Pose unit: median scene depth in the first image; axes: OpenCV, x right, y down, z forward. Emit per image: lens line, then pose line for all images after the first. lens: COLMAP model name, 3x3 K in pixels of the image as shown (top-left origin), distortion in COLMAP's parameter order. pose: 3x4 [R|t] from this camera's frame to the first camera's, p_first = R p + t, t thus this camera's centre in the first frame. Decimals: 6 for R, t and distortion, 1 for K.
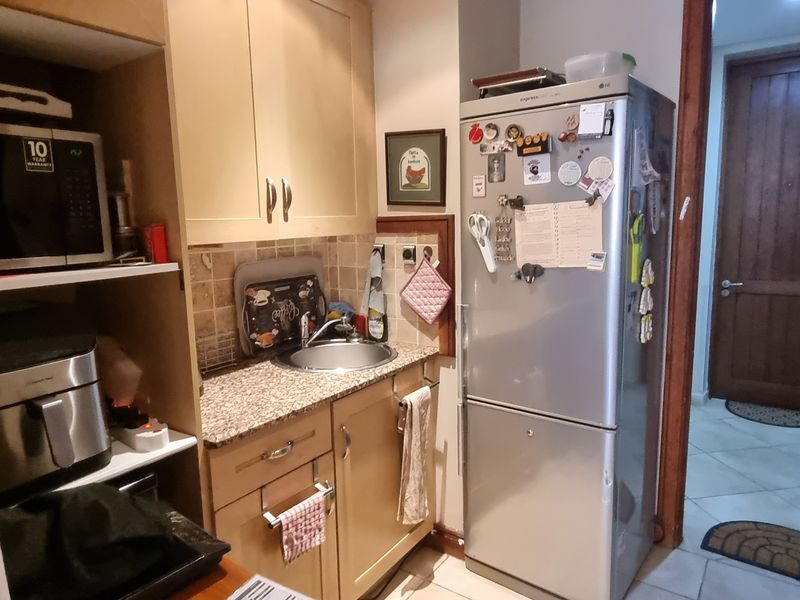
lens RADIAL K [[540.4, 0, 402.0], [0, 540.4, 299.3], [0, 0, 1]] dist [0.001678, 0.003196]
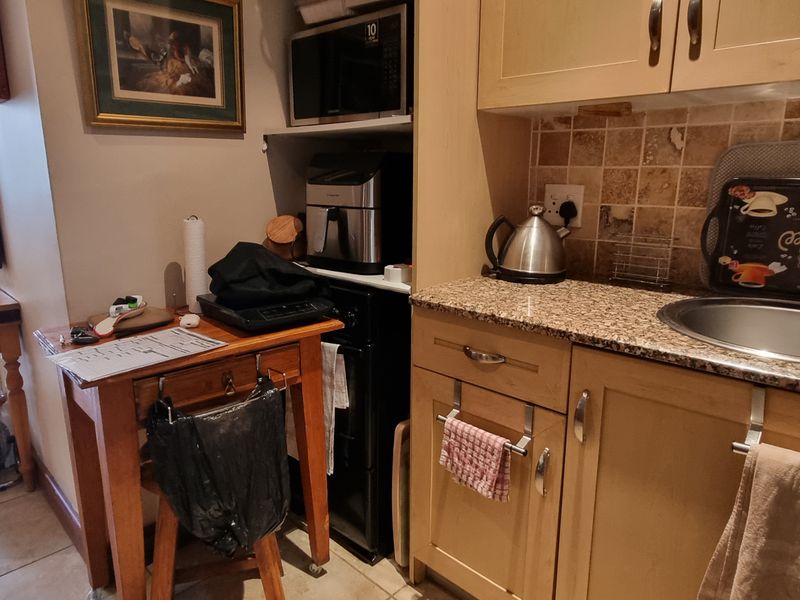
lens RADIAL K [[540.4, 0, 401.6], [0, 540.4, 298.6], [0, 0, 1]] dist [0.001678, 0.003196]
pose [[-0.145254, 0.242813, -0.959137, 0.453989], [-0.150487, 0.952717, 0.263978, -0.001468], [0.977883, 0.182682, -0.101846, 0.767531]]
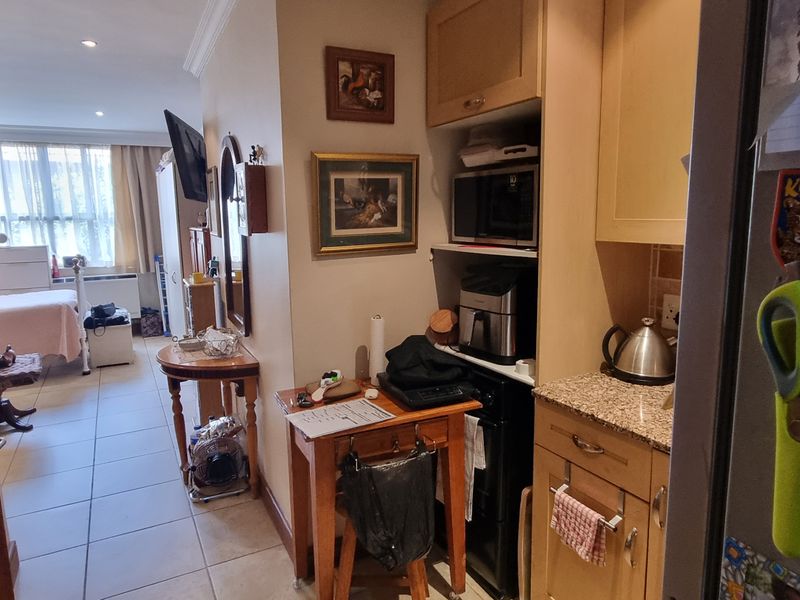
lens RADIAL K [[540.4, 0, 403.1], [0, 540.4, 299.3], [0, 0, 1]] dist [0.001678, 0.003196]
pose [[-0.442117, 0.170125, -0.880676, 0.647436], [-0.110238, 0.964098, 0.241582, -0.164492], [0.890158, 0.203891, -0.407490, 0.852779]]
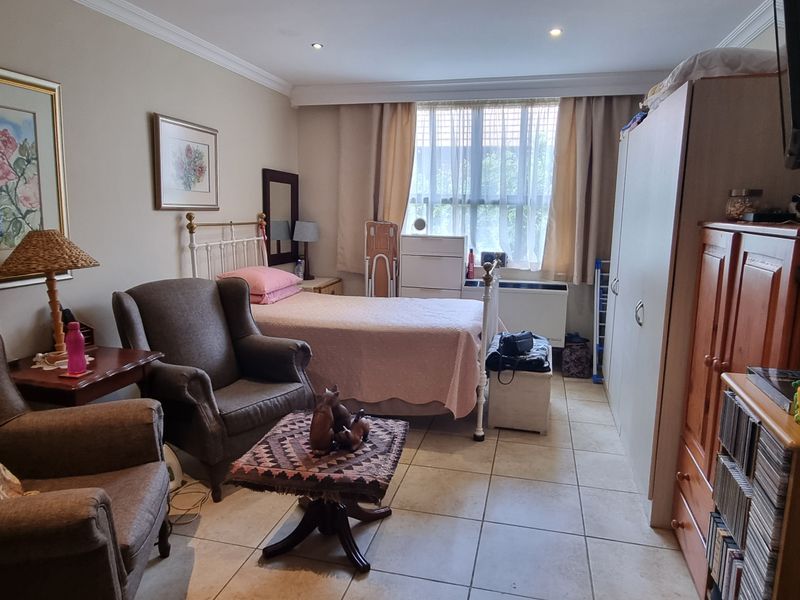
lens RADIAL K [[540.4, 0, 399.8], [0, 540.4, 302.2], [0, 0, 1]] dist [0.001678, 0.003196]
pose [[-0.931910, 0.074296, -0.354998, -0.190410], [-0.045246, 0.947332, 0.317041, 0.069999], [0.359856, 0.311516, -0.879467, -0.338569]]
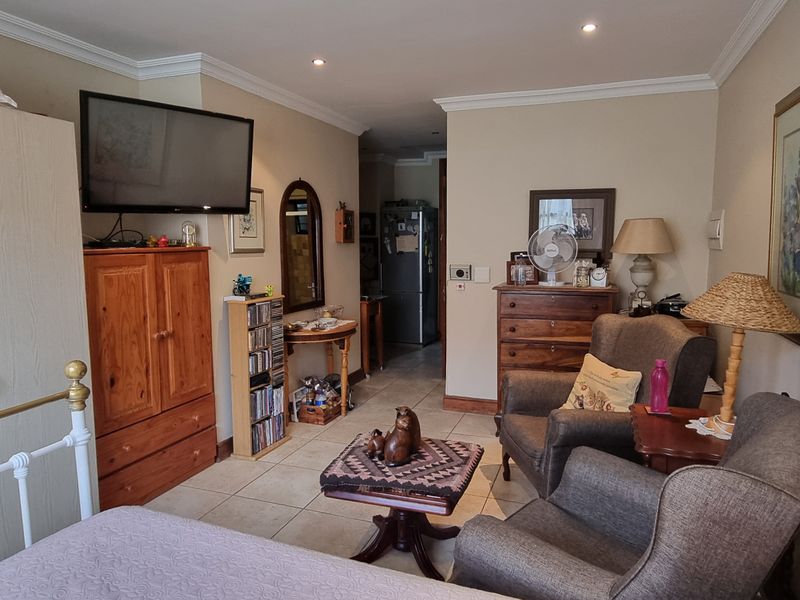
lens RADIAL K [[540.4, 0, 401.8], [0, 540.4, 300.7], [0, 0, 1]] dist [0.001678, 0.003196]
pose [[0.962310, -0.015840, 0.271494, -0.950457], [0.026990, 0.998936, -0.037384, 0.510350], [-0.270613, 0.043302, 0.961714, -3.171497]]
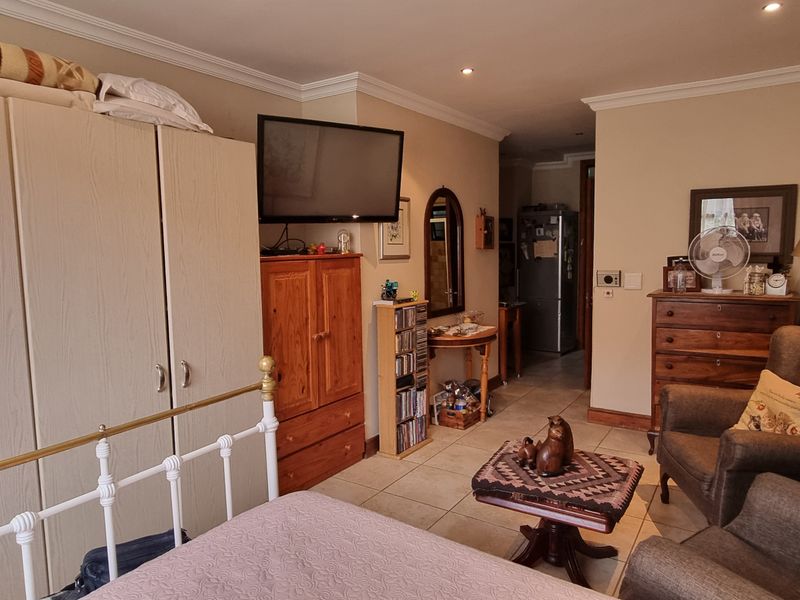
lens RADIAL K [[540.4, 0, 402.0], [0, 540.4, 299.8], [0, 0, 1]] dist [0.001678, 0.003196]
pose [[0.999079, -0.000437, 0.042912, -1.028200], [0.002737, 0.998562, -0.053547, 0.512135], [-0.042827, 0.053615, 0.997643, -3.174015]]
